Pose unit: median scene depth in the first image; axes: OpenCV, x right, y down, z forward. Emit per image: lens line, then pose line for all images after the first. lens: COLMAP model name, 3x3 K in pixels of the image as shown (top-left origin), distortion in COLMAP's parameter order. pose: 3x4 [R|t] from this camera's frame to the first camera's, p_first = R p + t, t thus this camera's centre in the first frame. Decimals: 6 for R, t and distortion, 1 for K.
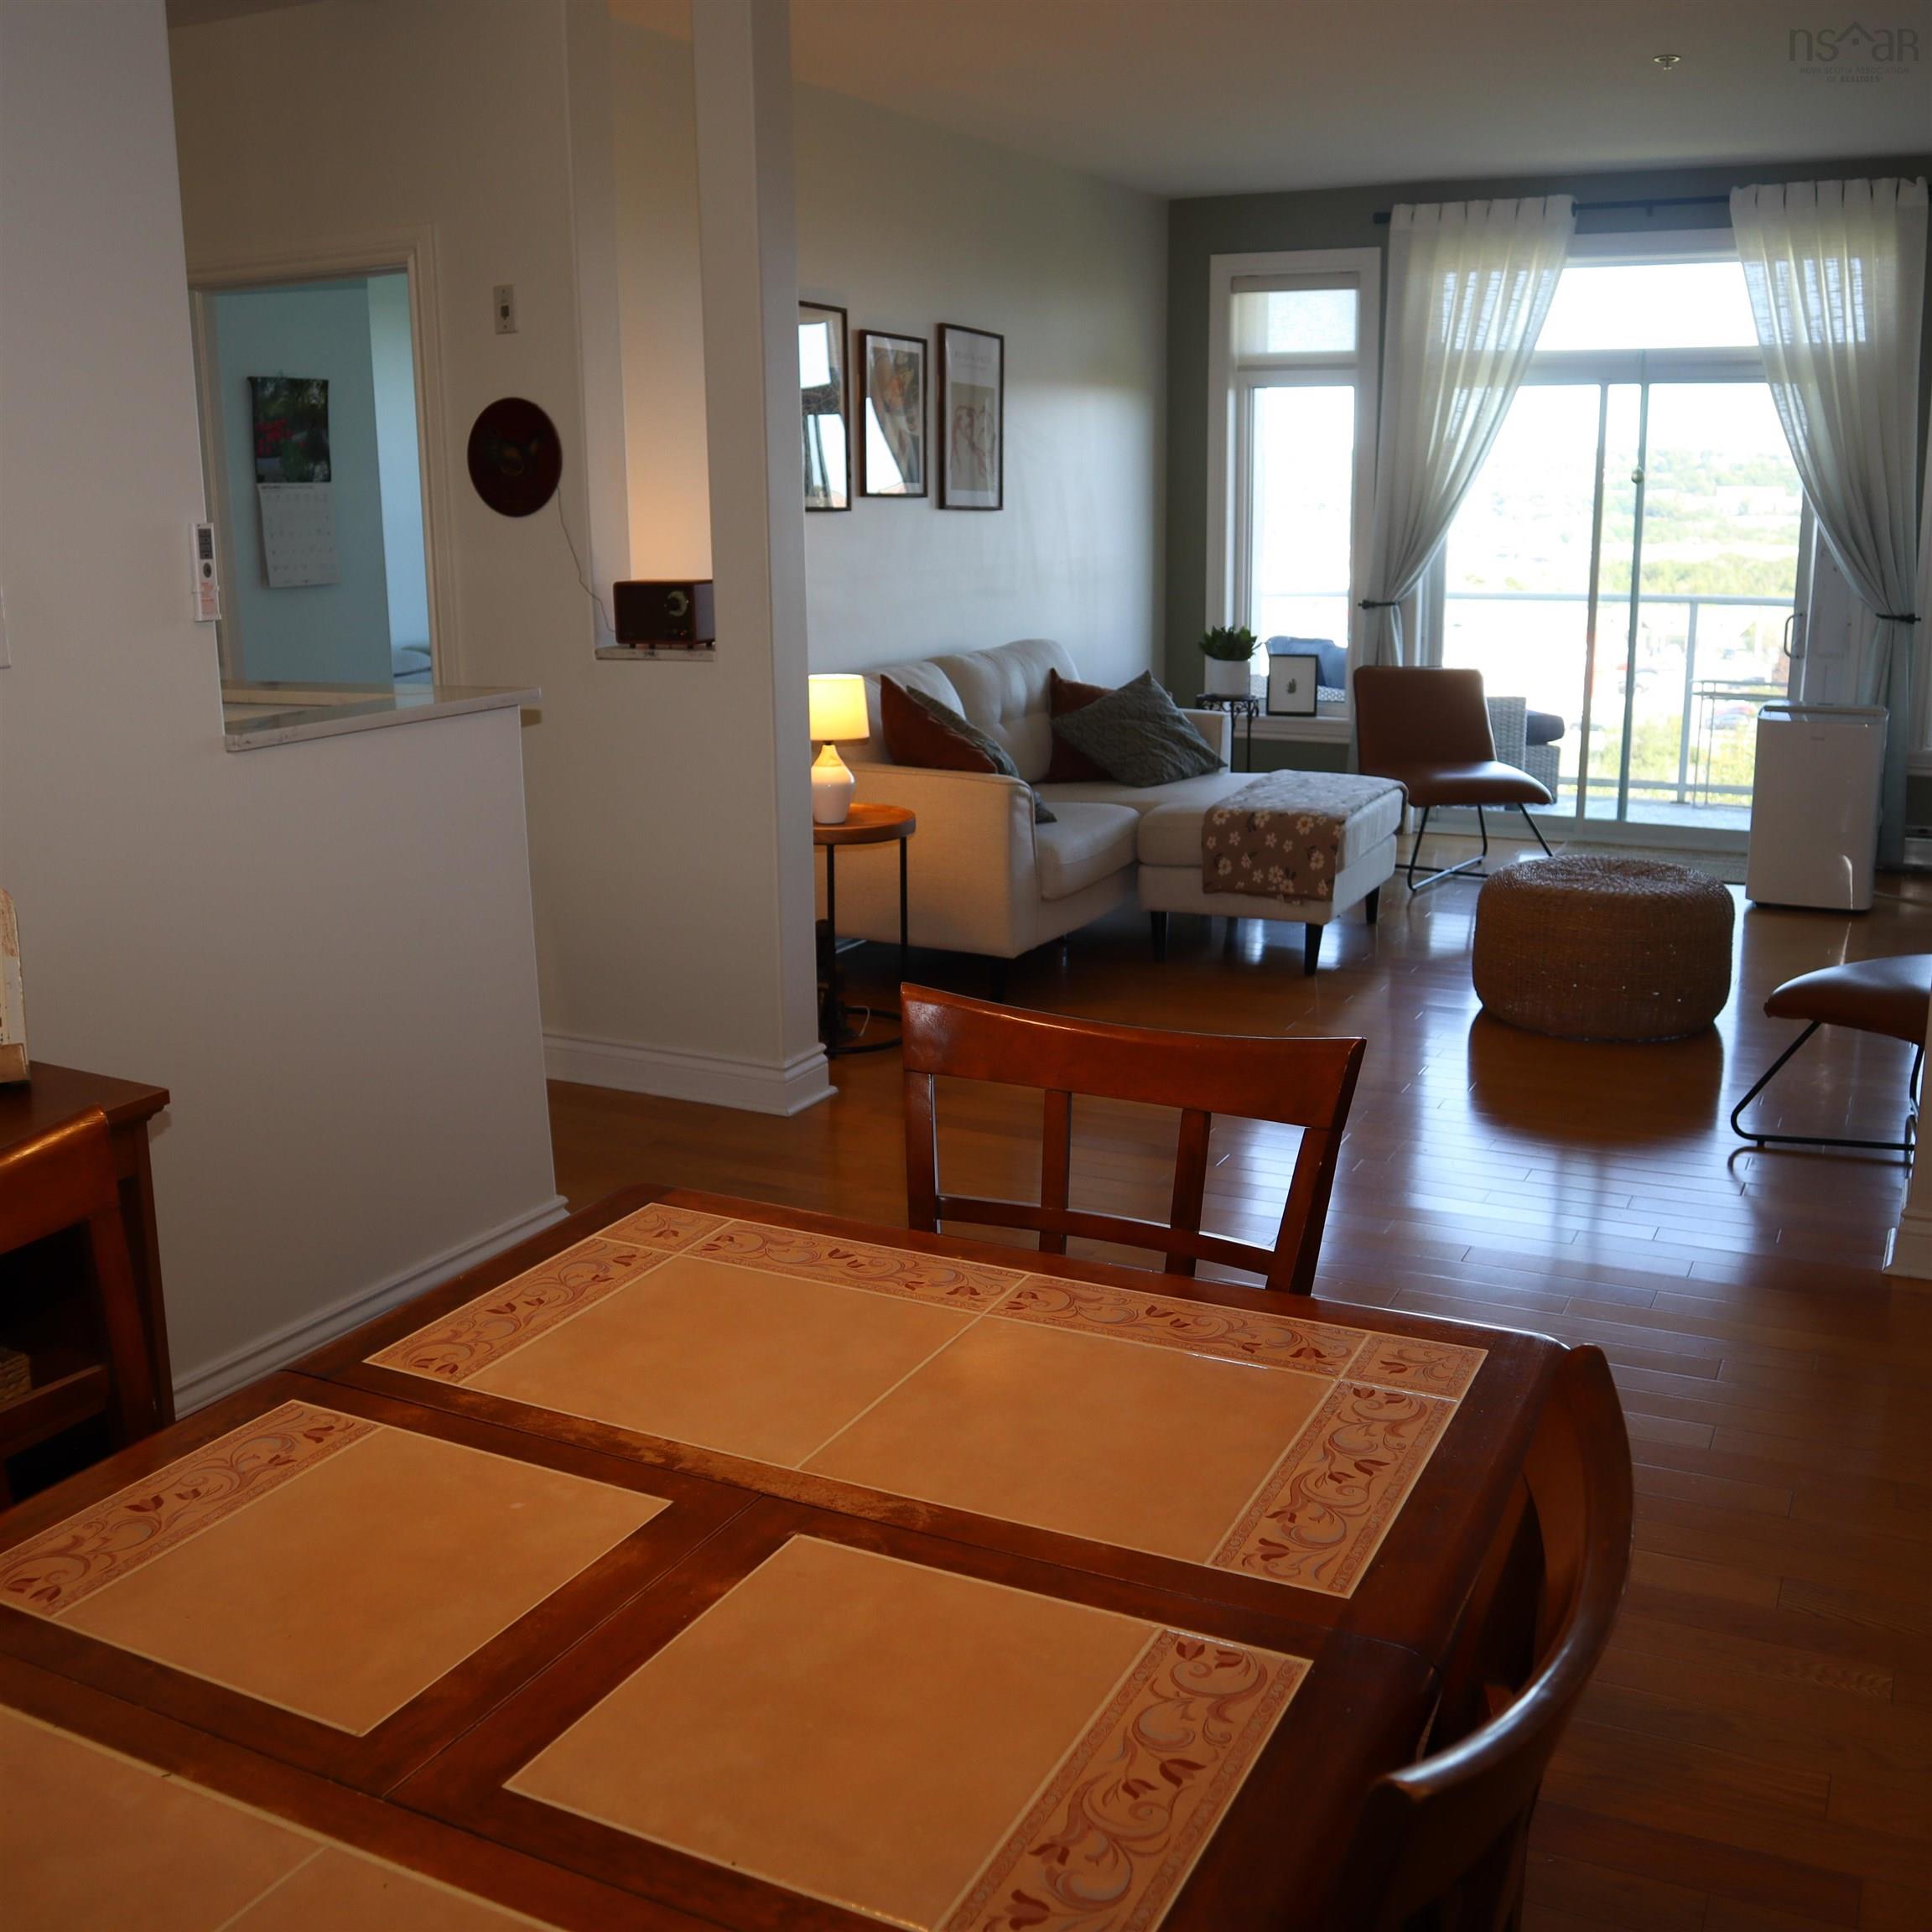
lens RADIAL K [[1993.7, 0, 966.0], [0, 1993.7, 966.0], [0, 0, 1]] dist [-0.147278, 0.111321]
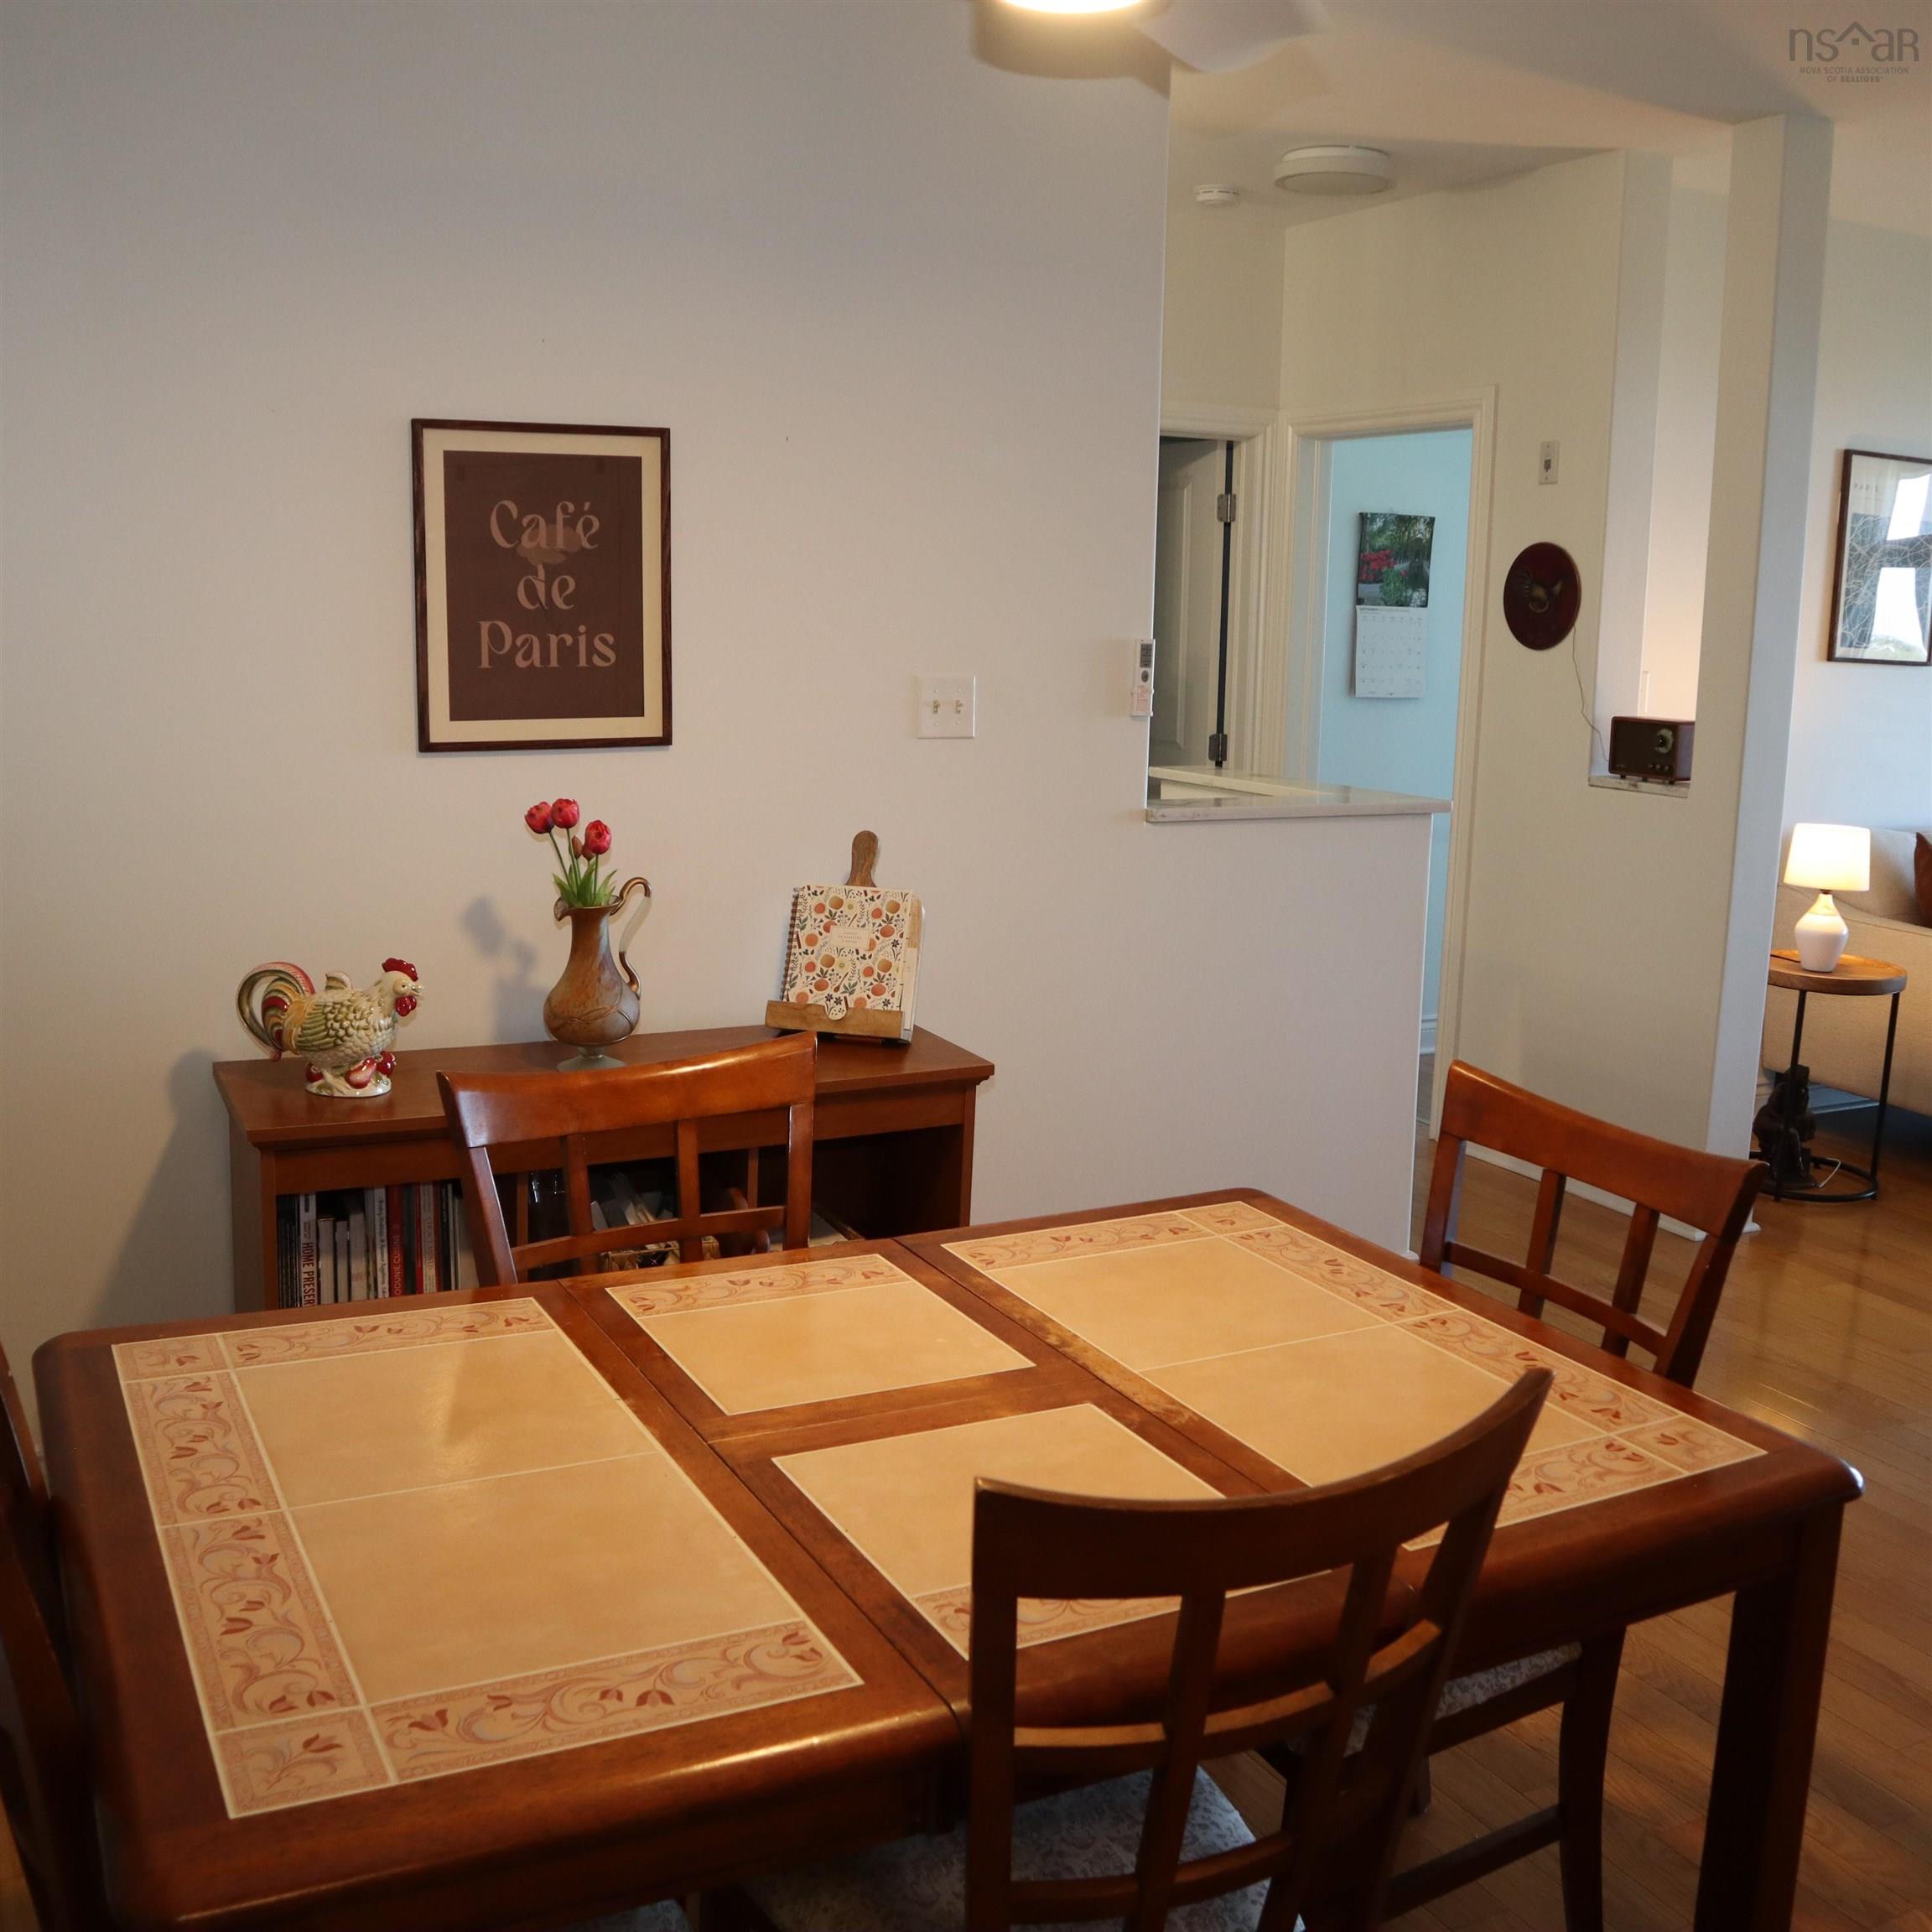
lens RADIAL K [[1993.7, 0, 966.0], [0, 1993.7, 966.0], [0, 0, 1]] dist [-0.147278, 0.111321]
pose [[0.802585, 0.136029, -0.580821, 0.178236], [-0.169948, 0.985445, -0.004044, 0.003543], [0.571817, 0.101955, 0.814021, -0.056179]]
